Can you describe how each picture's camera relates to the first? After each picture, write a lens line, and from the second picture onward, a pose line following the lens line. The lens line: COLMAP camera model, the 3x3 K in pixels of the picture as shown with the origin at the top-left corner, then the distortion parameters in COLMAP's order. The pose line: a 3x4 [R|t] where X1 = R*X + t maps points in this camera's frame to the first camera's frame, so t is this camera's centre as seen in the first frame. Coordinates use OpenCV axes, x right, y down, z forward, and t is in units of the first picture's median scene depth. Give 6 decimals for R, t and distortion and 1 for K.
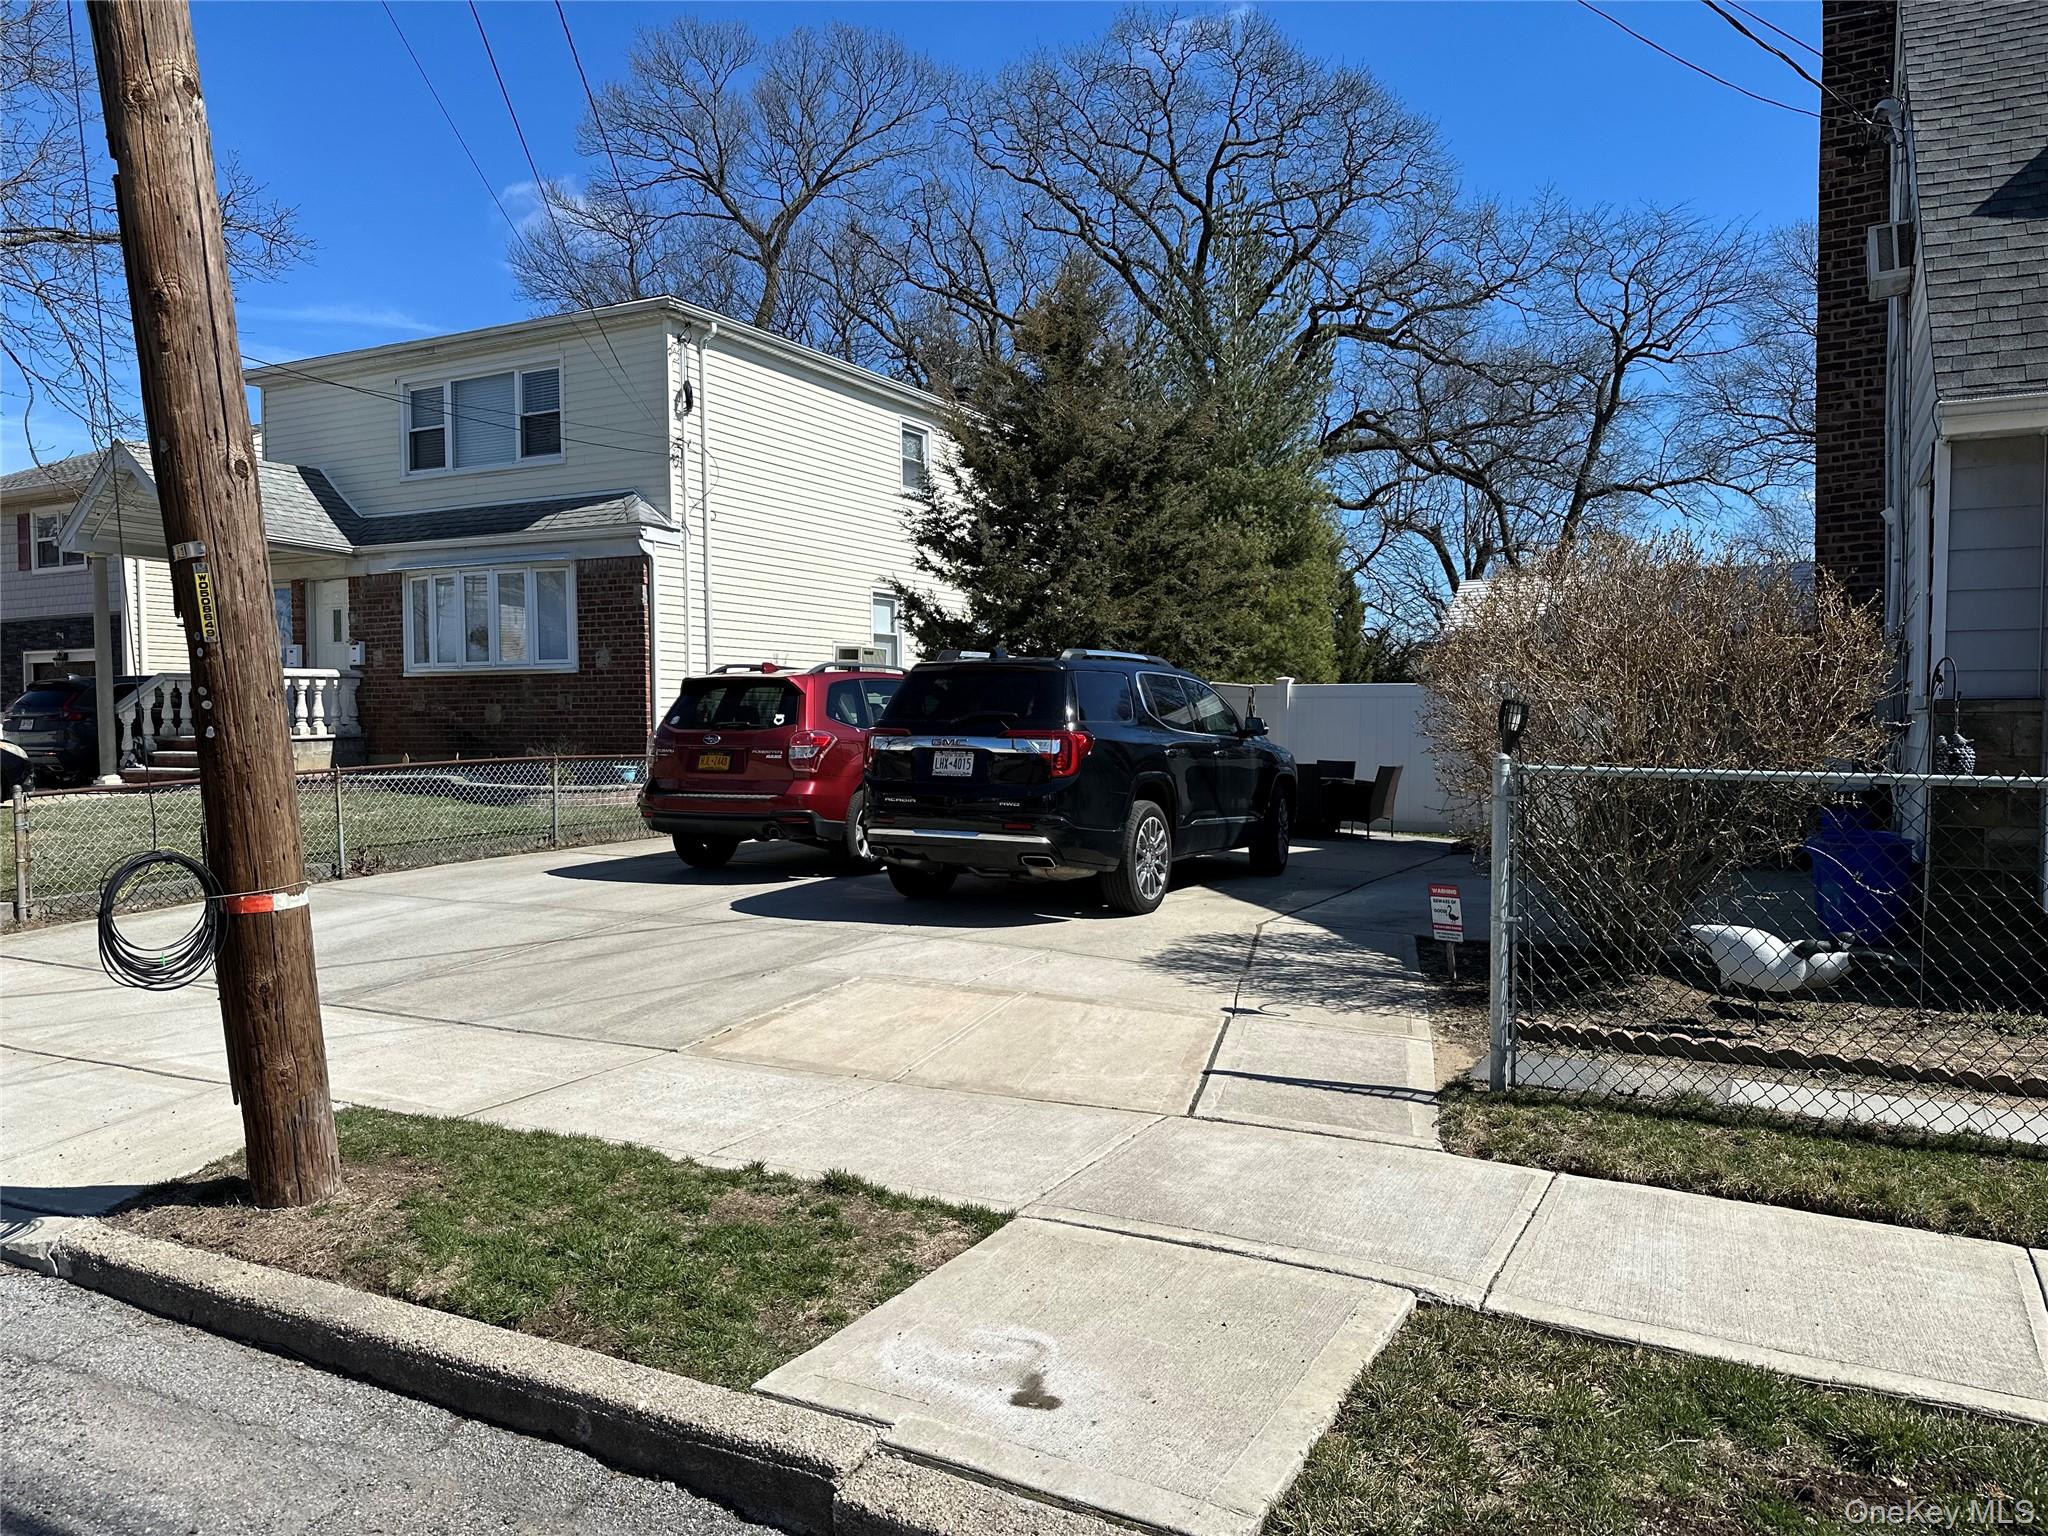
lens RADIAL K [[1427.5, 0, 1024.0], [0, 1427.5, 768.0], [0, 0, 1]] dist [0.073814, -0.094855]
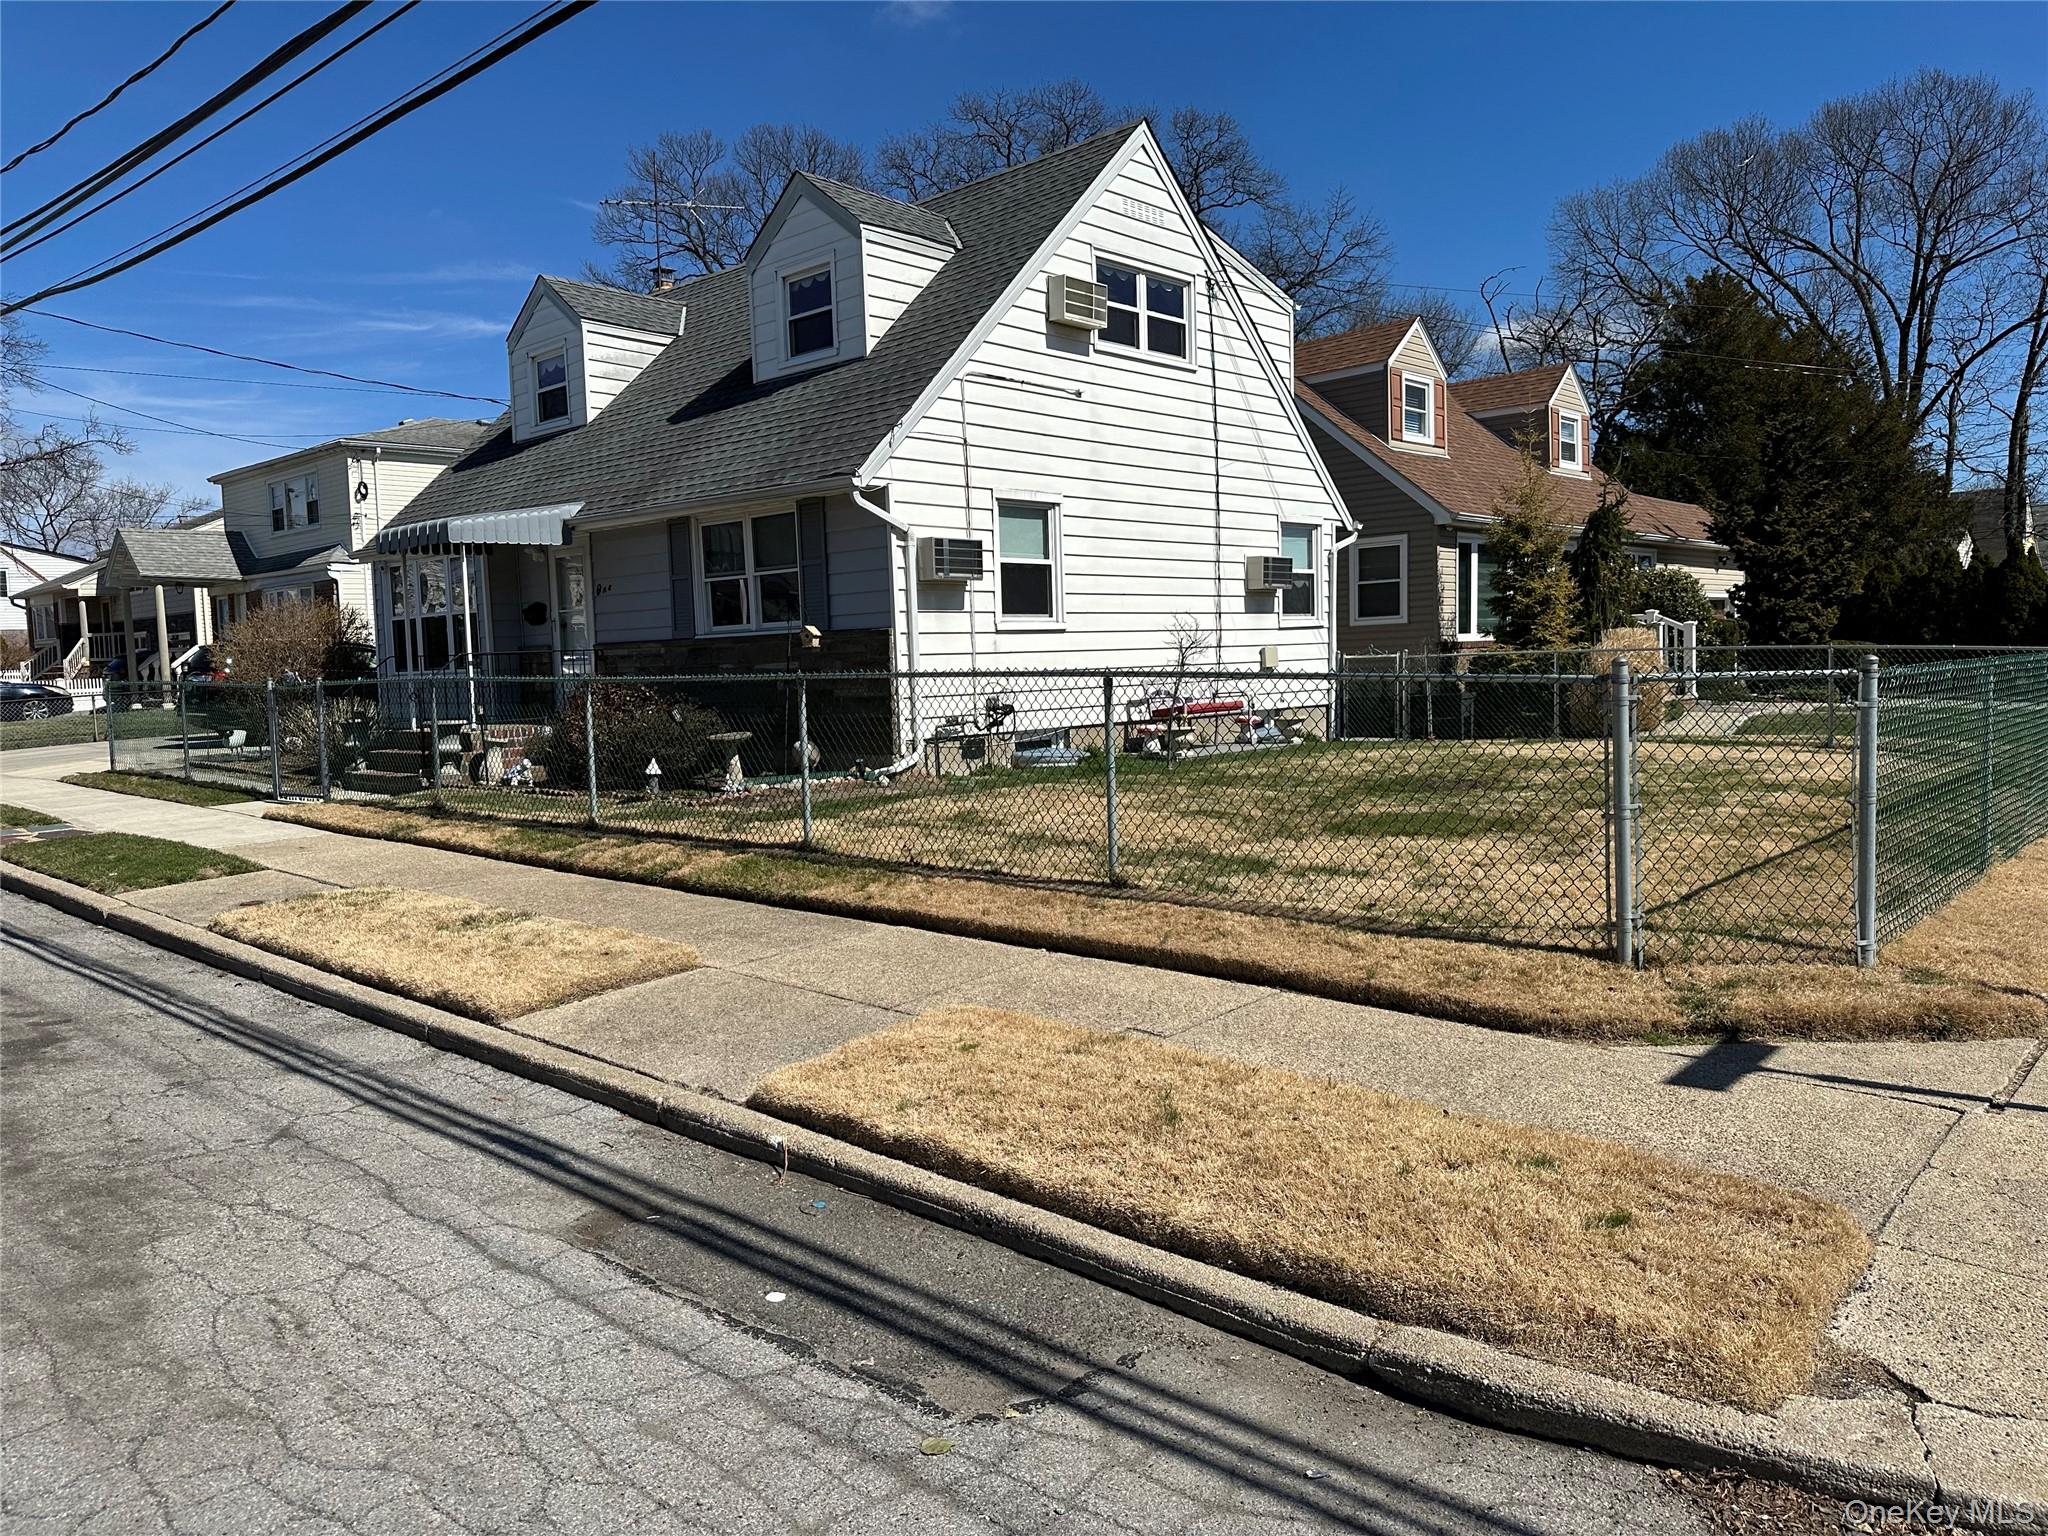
lens RADIAL K [[1427.5, 0, 1024.0], [0, 1427.5, 768.0], [0, 0, 1]] dist [0.073814, -0.094855]
pose [[0.970160, -0.013983, -0.242061, 1.026925], [0.024821, 0.998818, 0.041782, 0.041347], [0.241191, -0.046543, 0.969361, -0.606726]]
